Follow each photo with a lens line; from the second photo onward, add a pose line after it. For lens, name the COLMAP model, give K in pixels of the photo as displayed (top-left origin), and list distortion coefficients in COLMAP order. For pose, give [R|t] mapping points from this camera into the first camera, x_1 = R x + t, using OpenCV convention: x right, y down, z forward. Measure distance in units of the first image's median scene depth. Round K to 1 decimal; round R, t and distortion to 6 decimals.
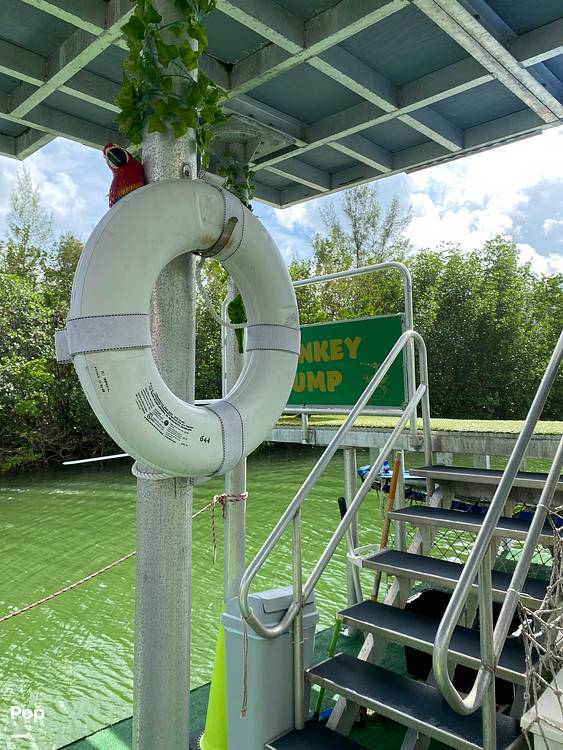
lens RADIAL K [[581.2, 0, 281.5], [0, 581.2, 375.0], [0, 0, 1]] dist [0.003704, -0.004550]
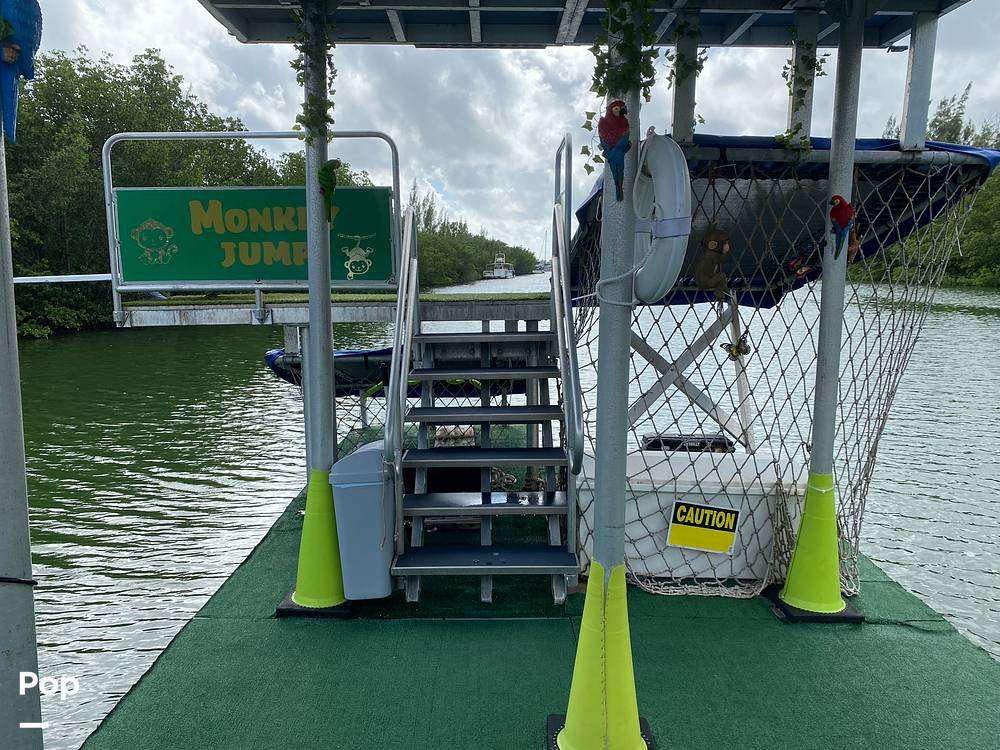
lens RADIAL K [[770.4, 0, 500.0], [0, 770.4, 375.0], [0, 0, 1]] dist [-0.002215, -0.006317]
pose [[0.701957, -0.097072, 0.705573, -0.550685], [-0.018042, 0.987927, 0.153868, 0.007607], [-0.711991, -0.120738, 0.691730, -0.081530]]
